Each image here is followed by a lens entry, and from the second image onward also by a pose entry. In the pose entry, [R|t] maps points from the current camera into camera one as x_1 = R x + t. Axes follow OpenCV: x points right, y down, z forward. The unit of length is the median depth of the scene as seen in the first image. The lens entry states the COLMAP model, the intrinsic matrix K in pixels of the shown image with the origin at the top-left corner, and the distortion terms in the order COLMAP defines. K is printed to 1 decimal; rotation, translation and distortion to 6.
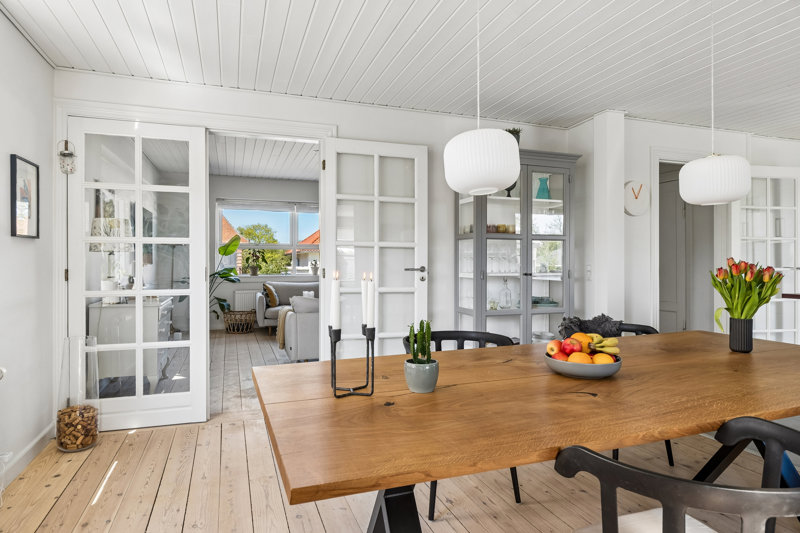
lens RADIAL K [[494.6, 0, 399.9], [0, 494.6, 265.8], [0, 0, 1]] dist [-0.003467, -0.000167]
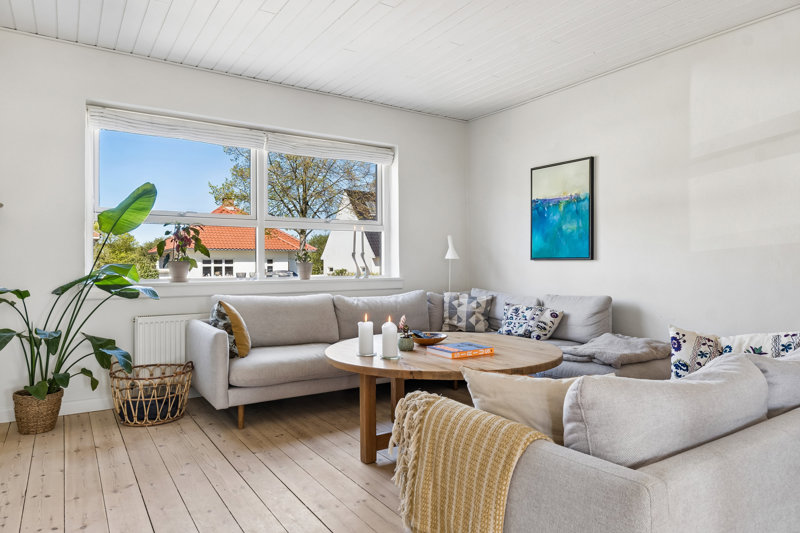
lens RADIAL K [[515.4, 0, 401.8], [0, 515.4, 264.6], [0, 0, 1]] dist [0.010252, 0.001447]
pose [[0.969116, -0.005236, 0.246548, -0.227510], [0.005588, 0.999984, -0.000729, 0.006102], [-0.246541, 0.002084, 0.969130, 0.524364]]
